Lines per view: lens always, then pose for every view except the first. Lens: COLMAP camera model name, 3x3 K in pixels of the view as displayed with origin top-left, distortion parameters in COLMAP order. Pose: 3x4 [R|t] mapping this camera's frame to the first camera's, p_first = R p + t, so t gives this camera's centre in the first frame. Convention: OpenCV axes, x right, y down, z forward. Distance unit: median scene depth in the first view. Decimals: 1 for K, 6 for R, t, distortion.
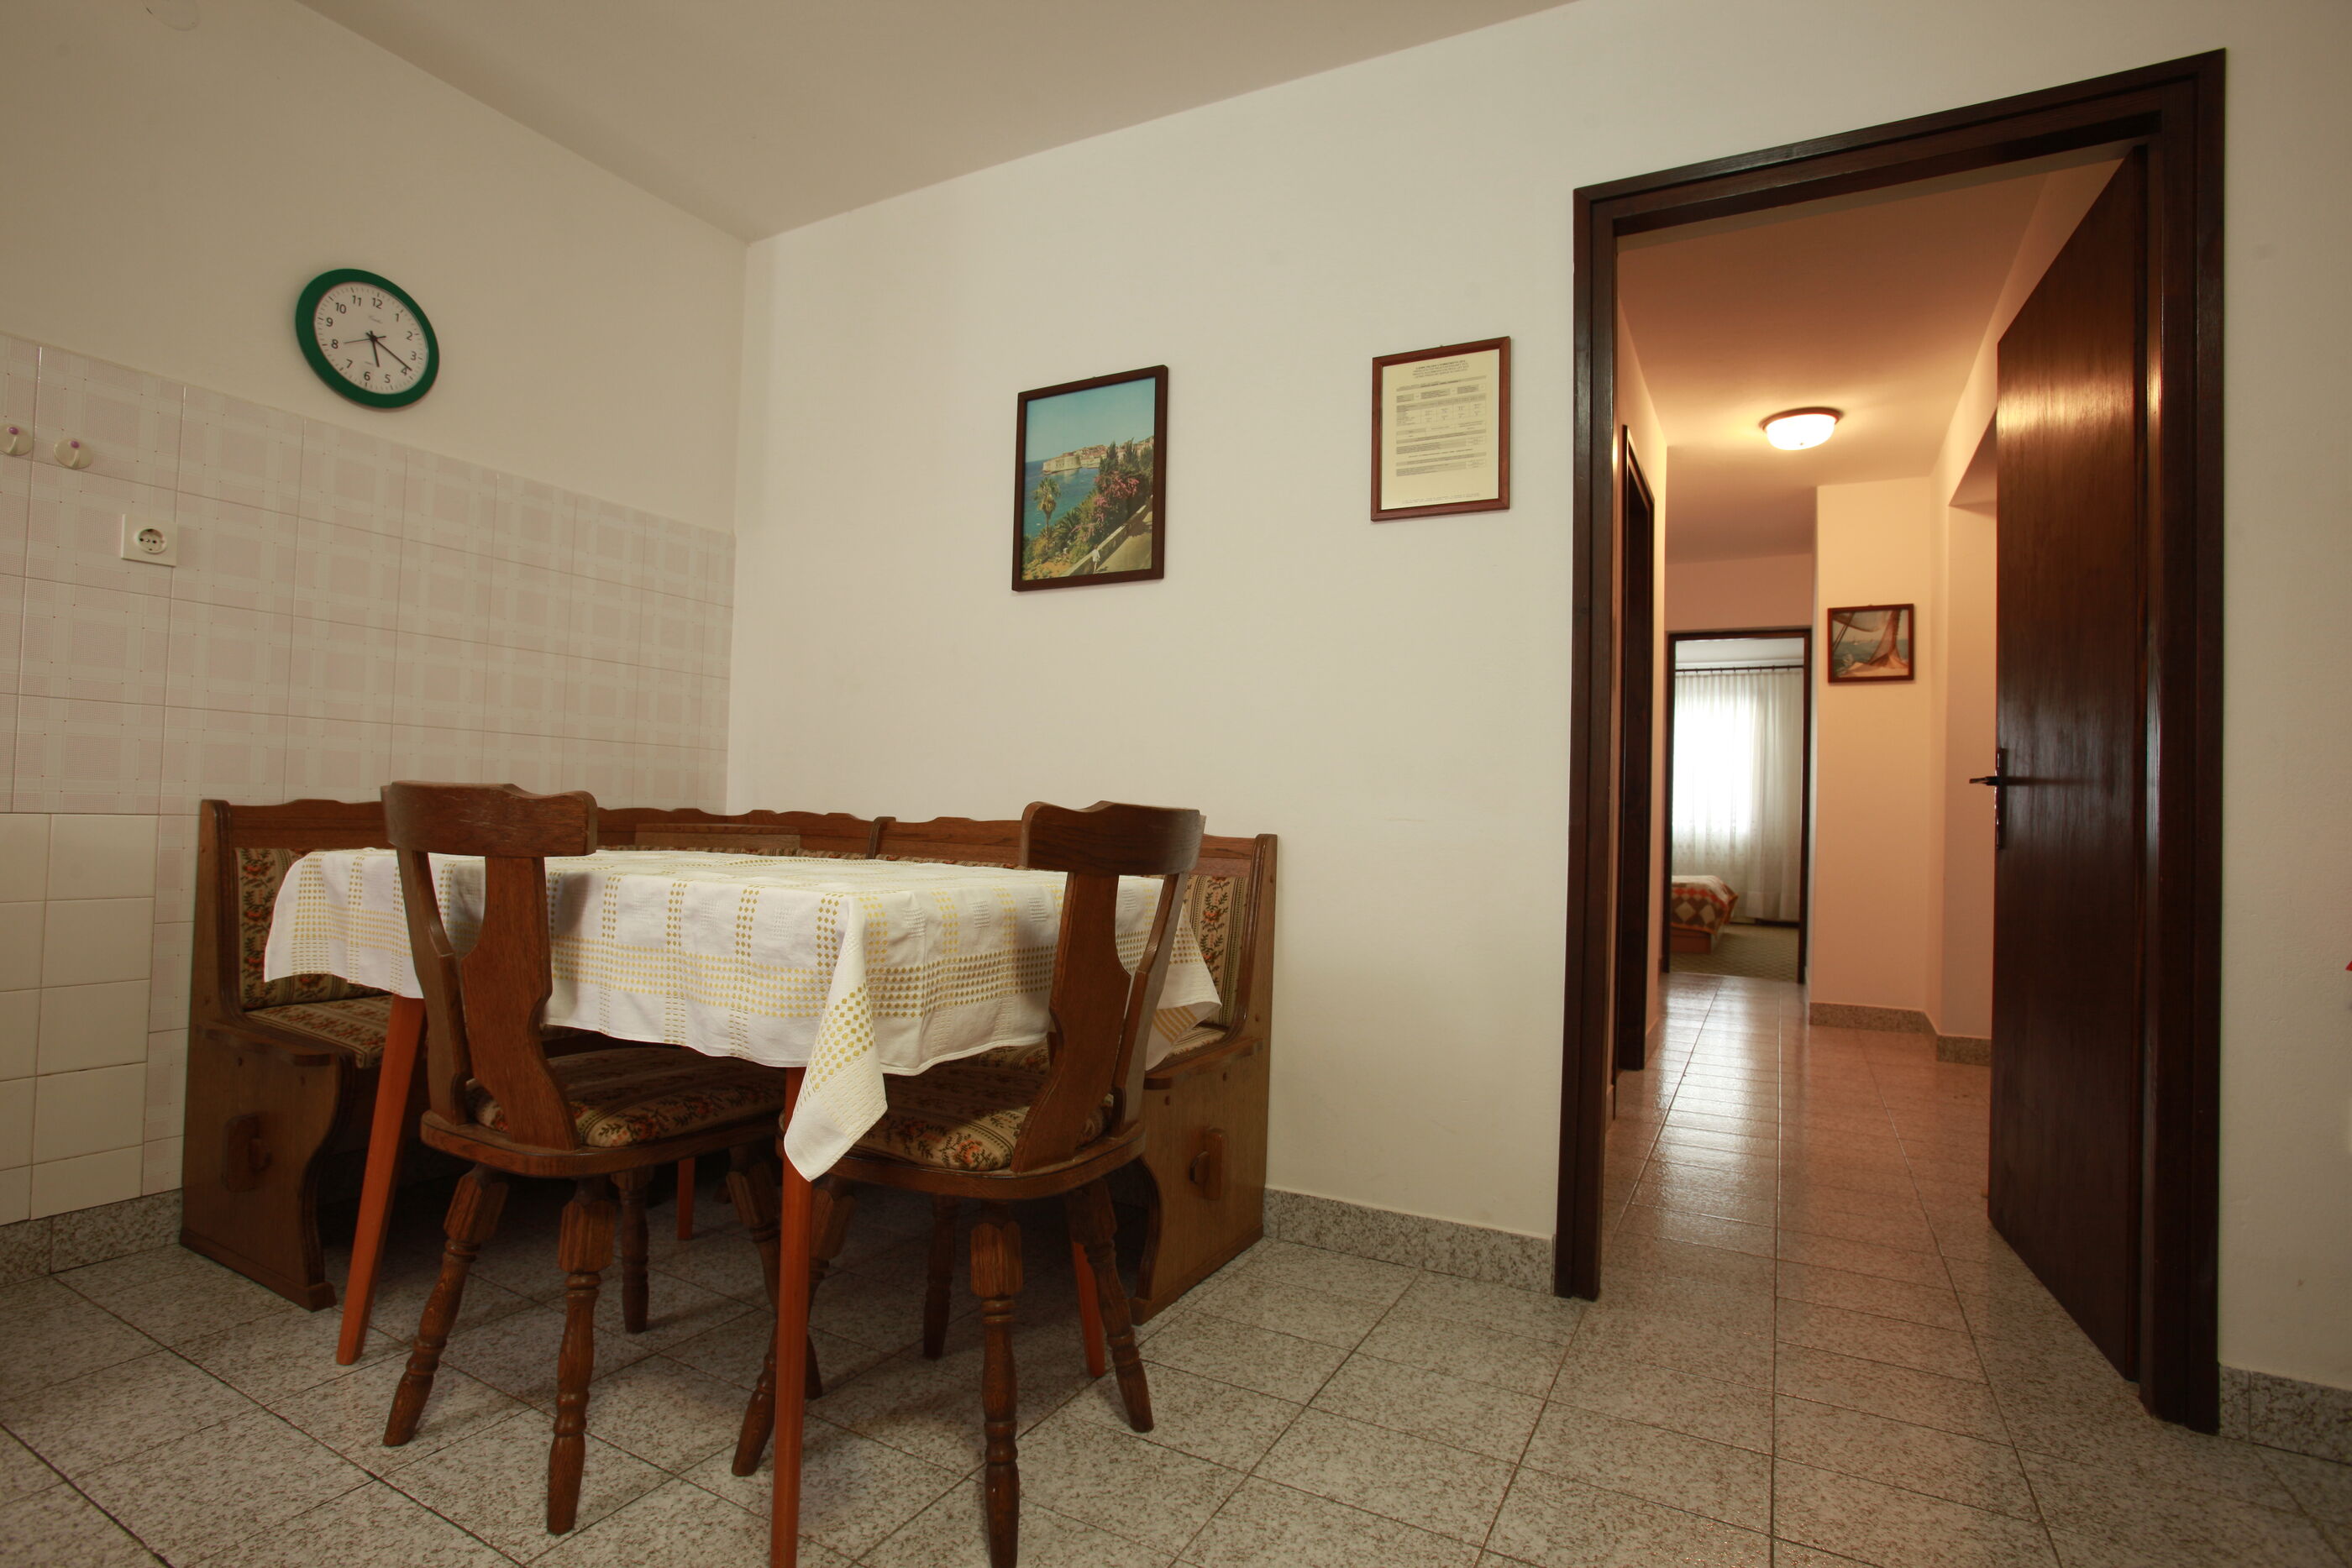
lens RADIAL K [[1150.6, 0, 1152.1], [0, 1150.6, 781.5], [0, 0, 1]] dist [-0.069698, 0.031288]
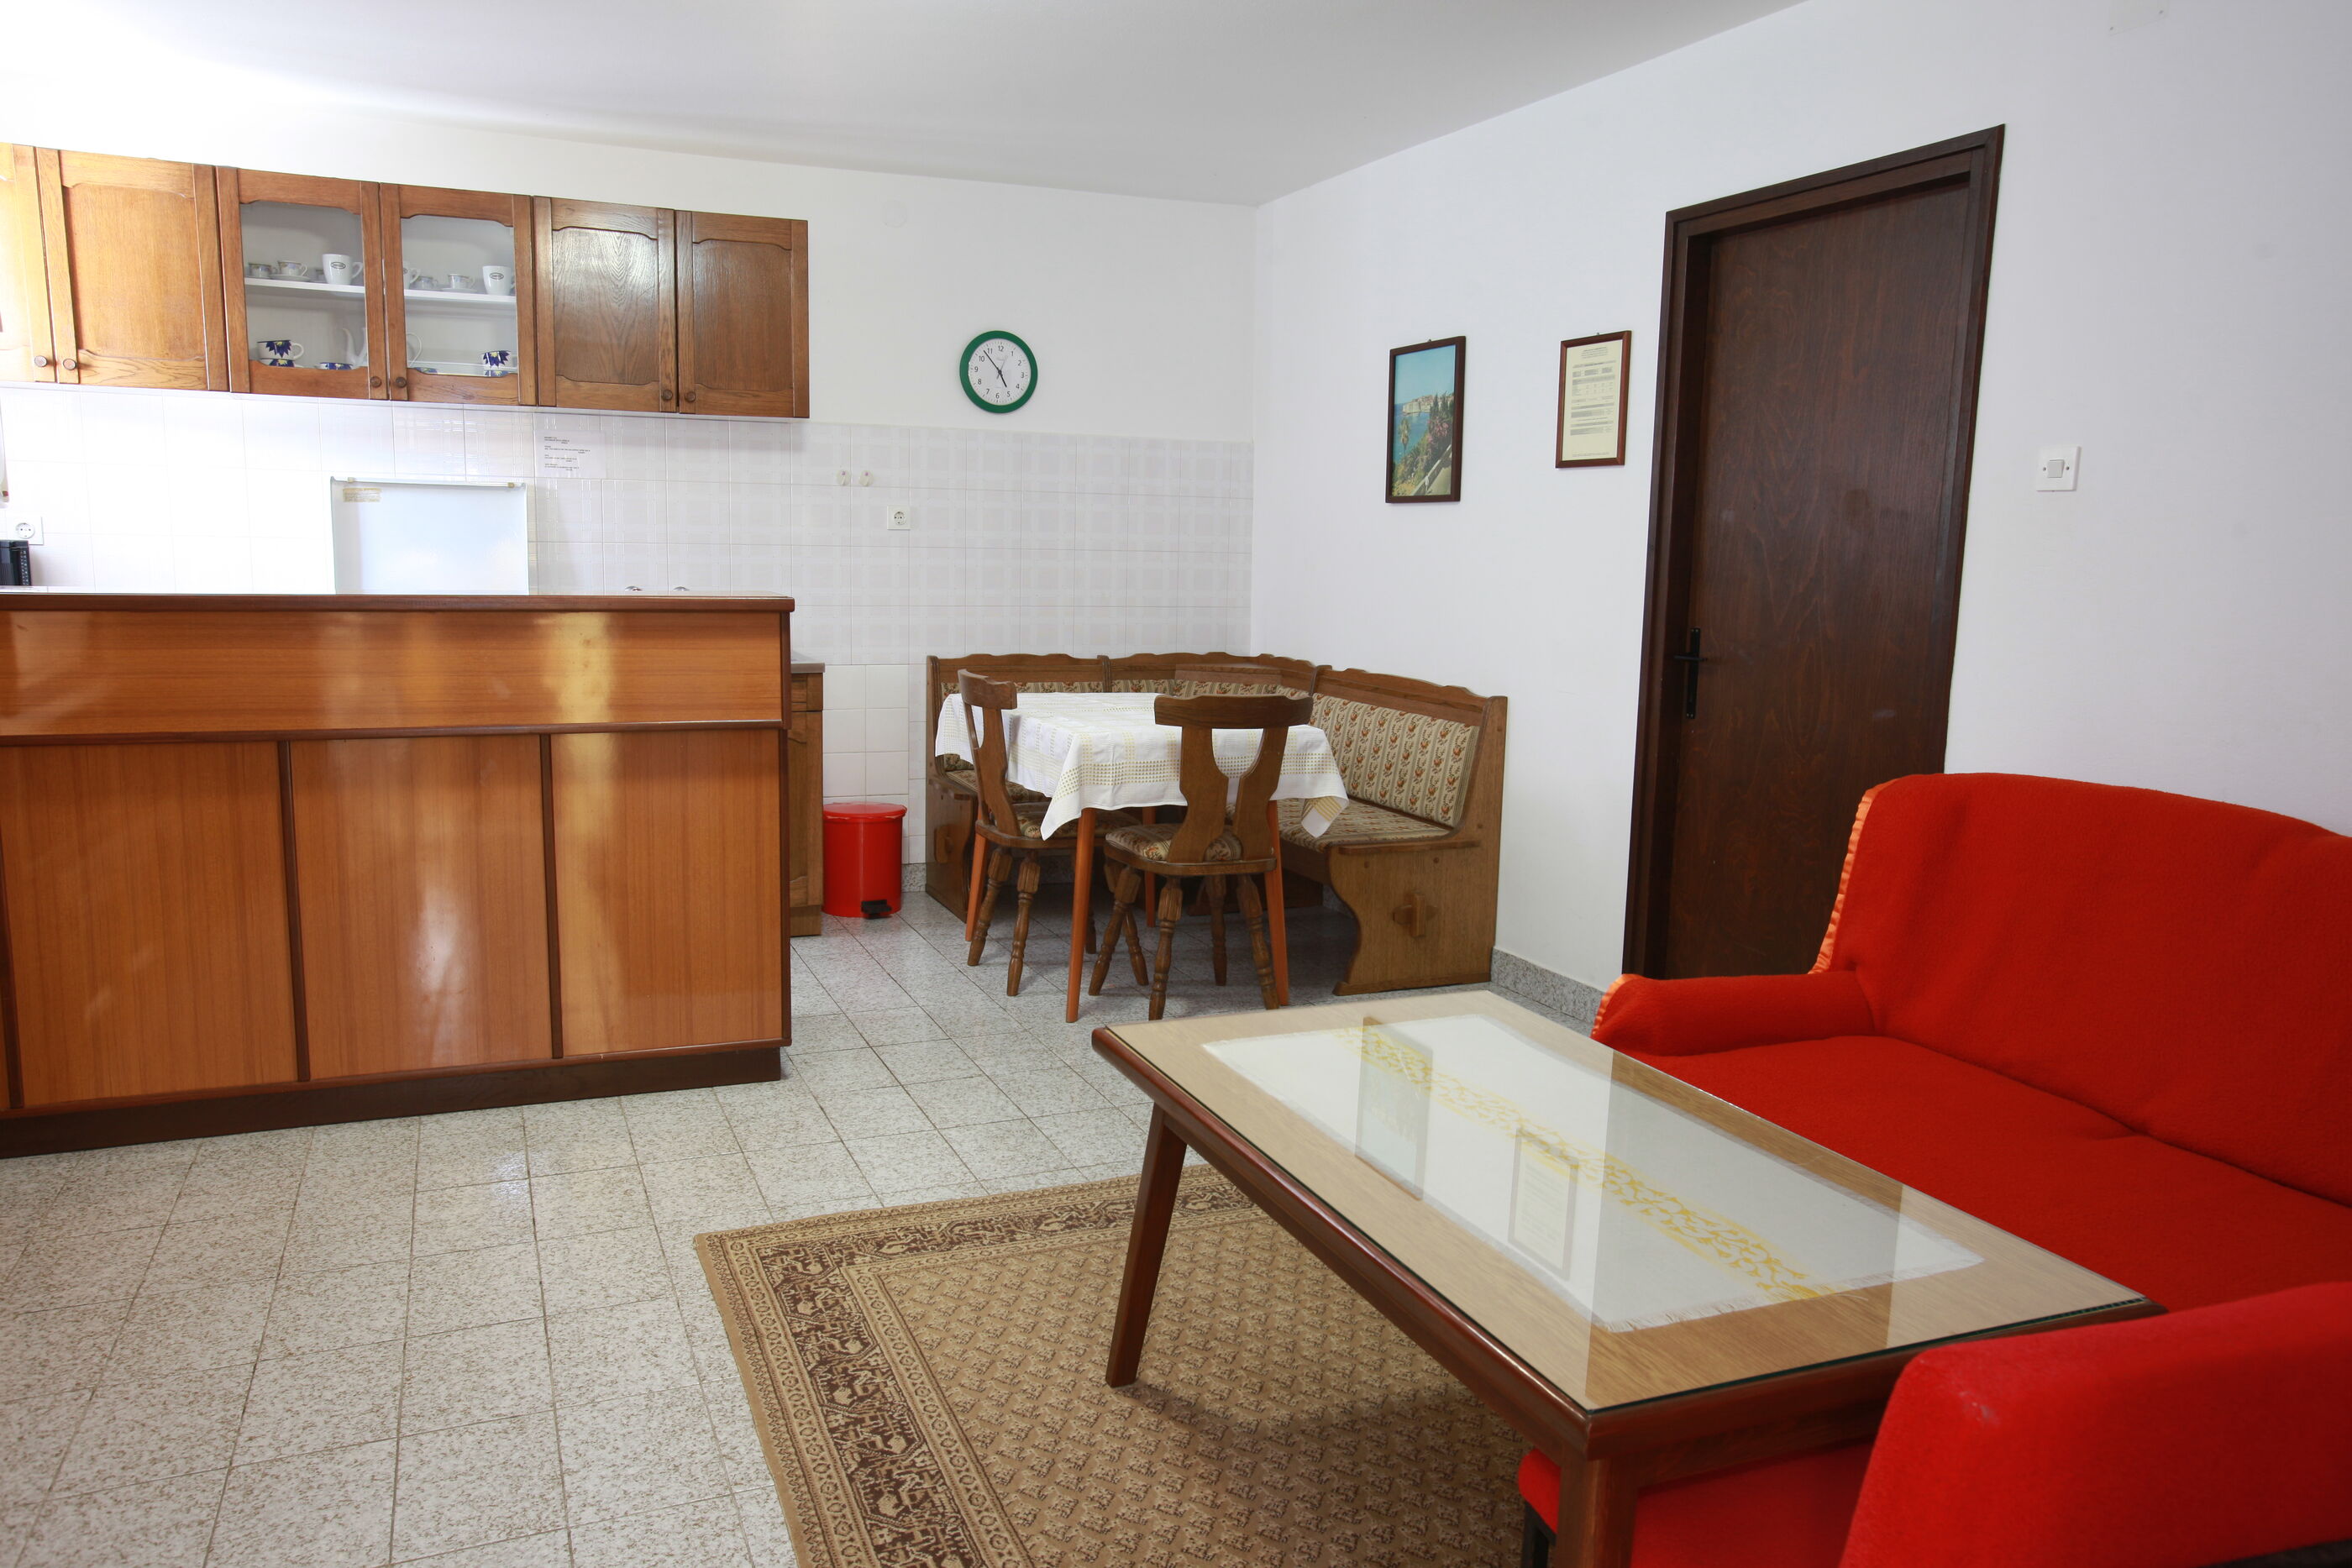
lens RADIAL K [[1648.1, 0, 1155.9], [0, 1648.1, 788.2], [0, 0, 1]] dist [-0.056571, 0.079843]
pose [[0.786983, 0.078537, -0.611956, 1.035757], [0.019533, 0.988196, 0.151942, -0.160659], [0.616666, -0.131529, 0.776160, -0.834777]]
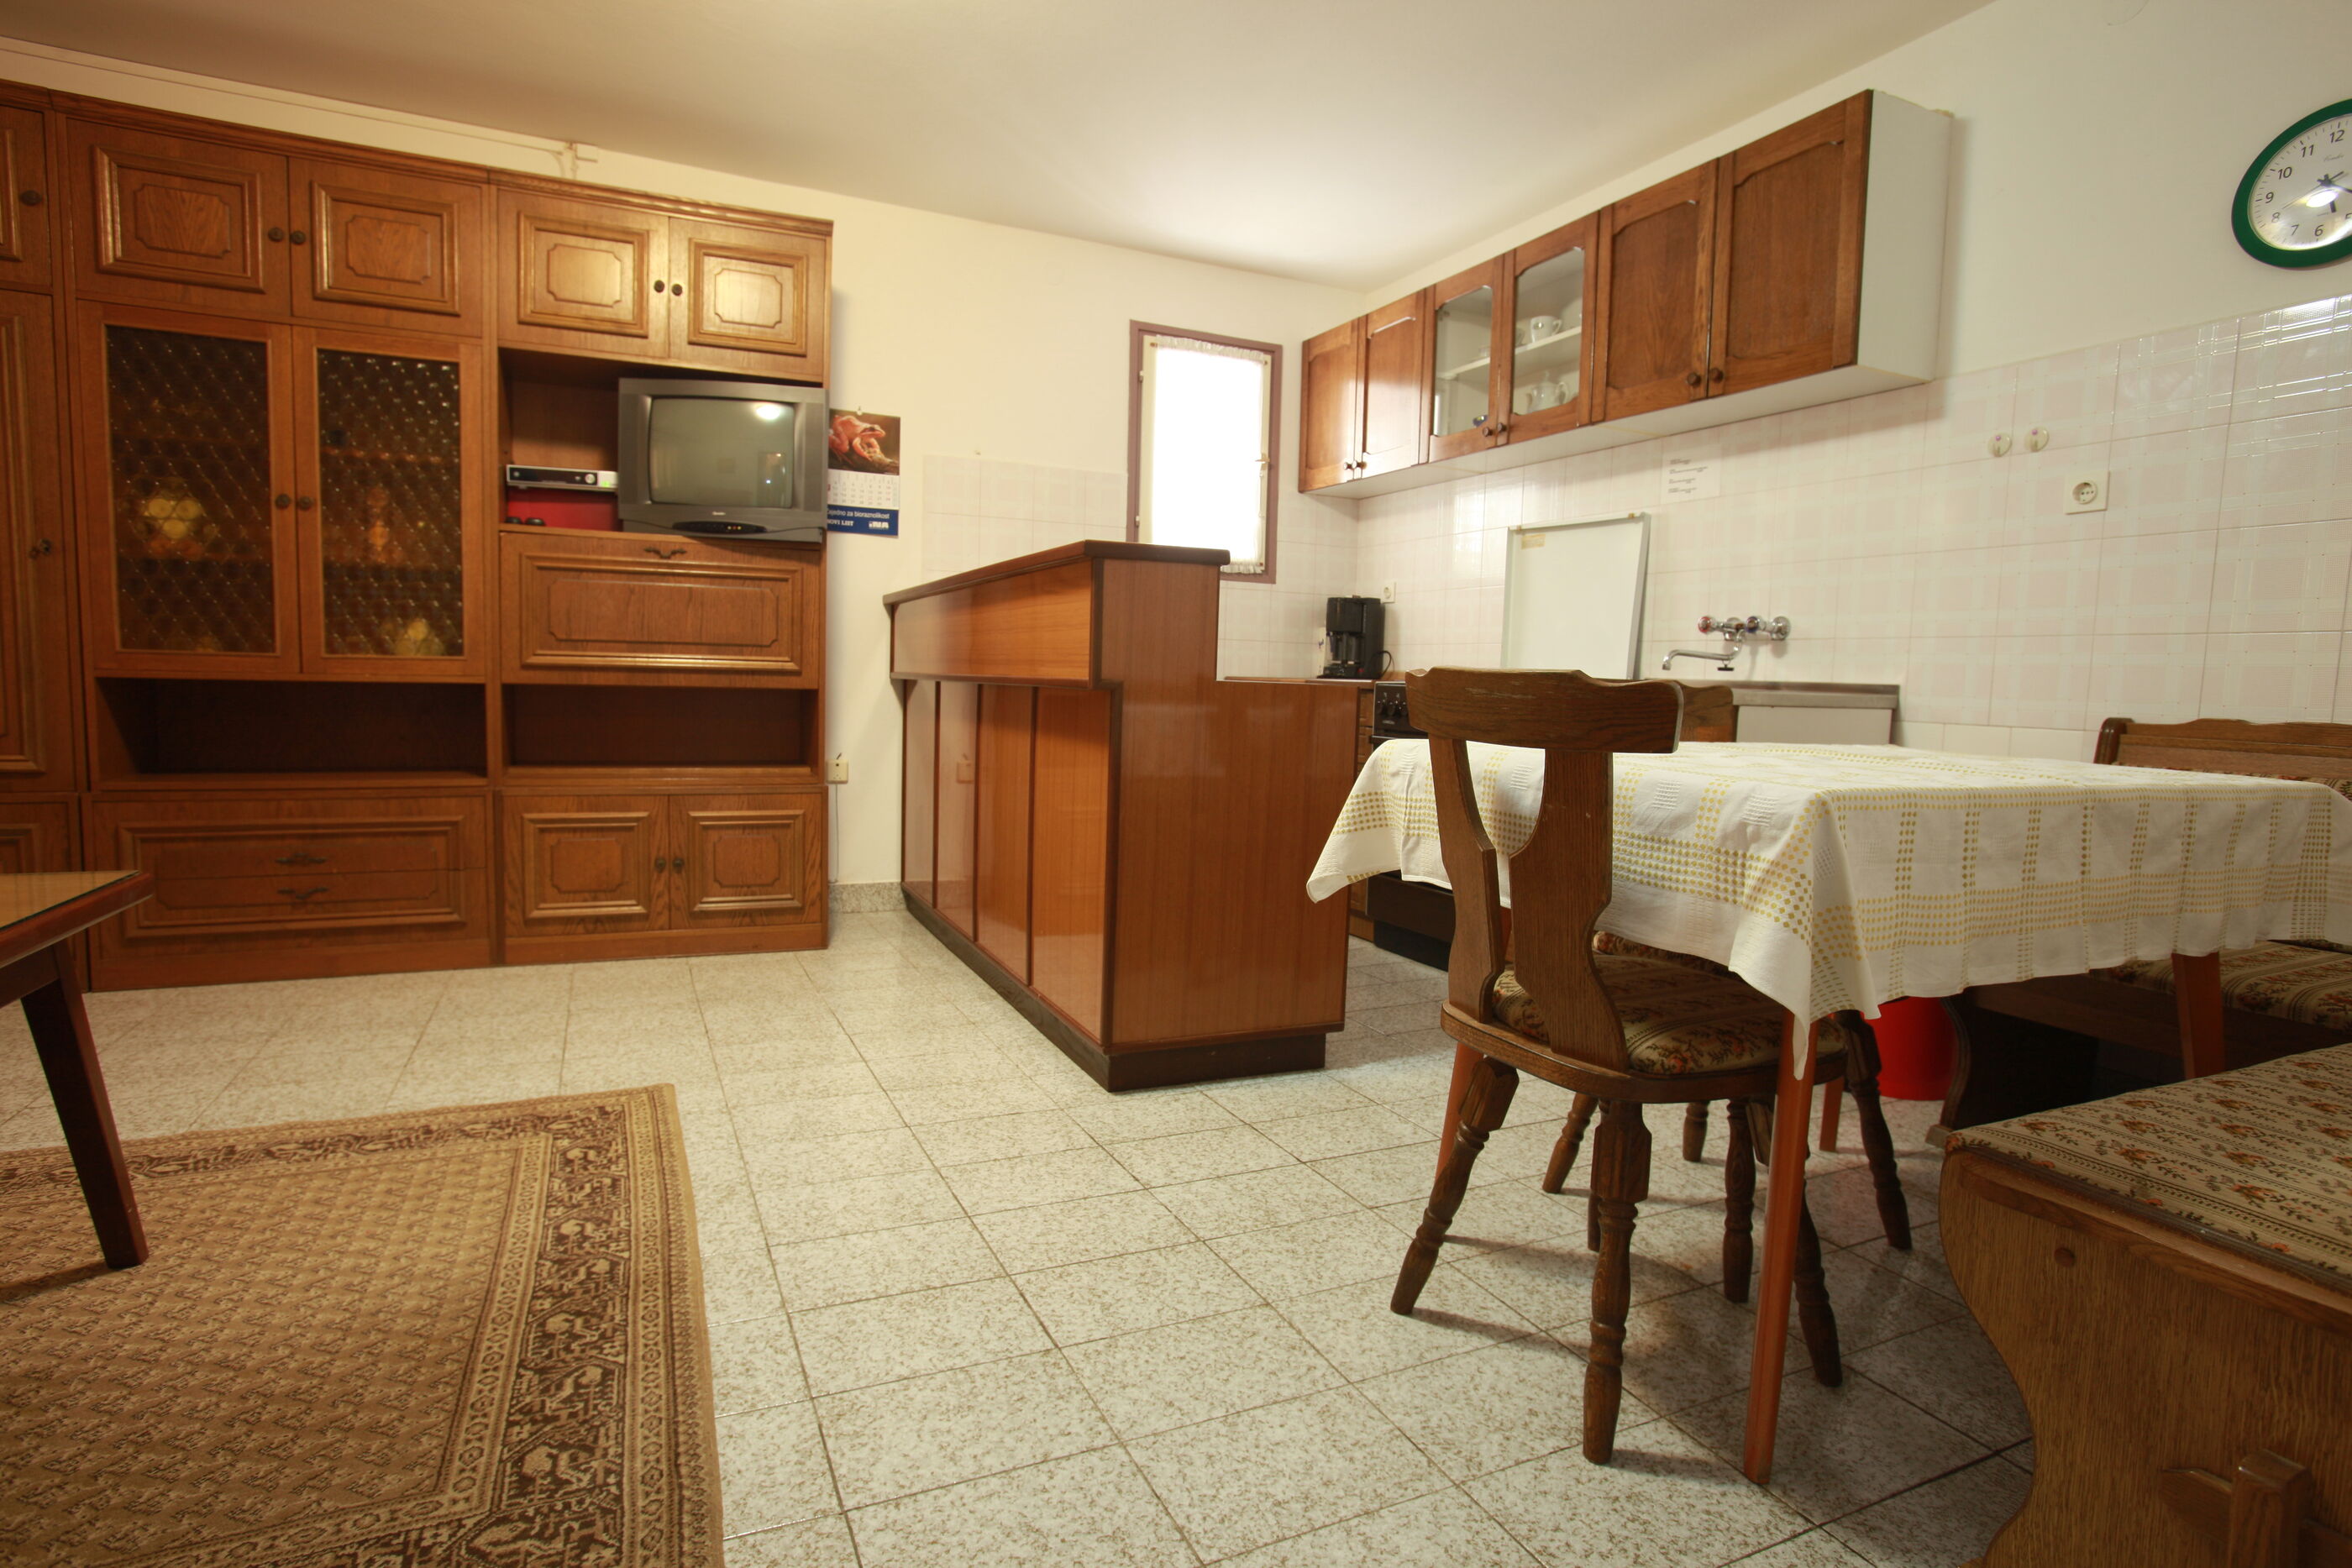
lens RADIAL K [[1210.6, 0, 1160.4], [0, 1210.6, 781.1], [0, 0, 1]] dist [-0.080305, 0.044420]
pose [[-0.589761, 0.021452, -0.807293, 0.584266], [-0.025901, 0.998630, 0.045459, 0.046370], [0.807162, 0.047719, -0.588398, 0.852827]]
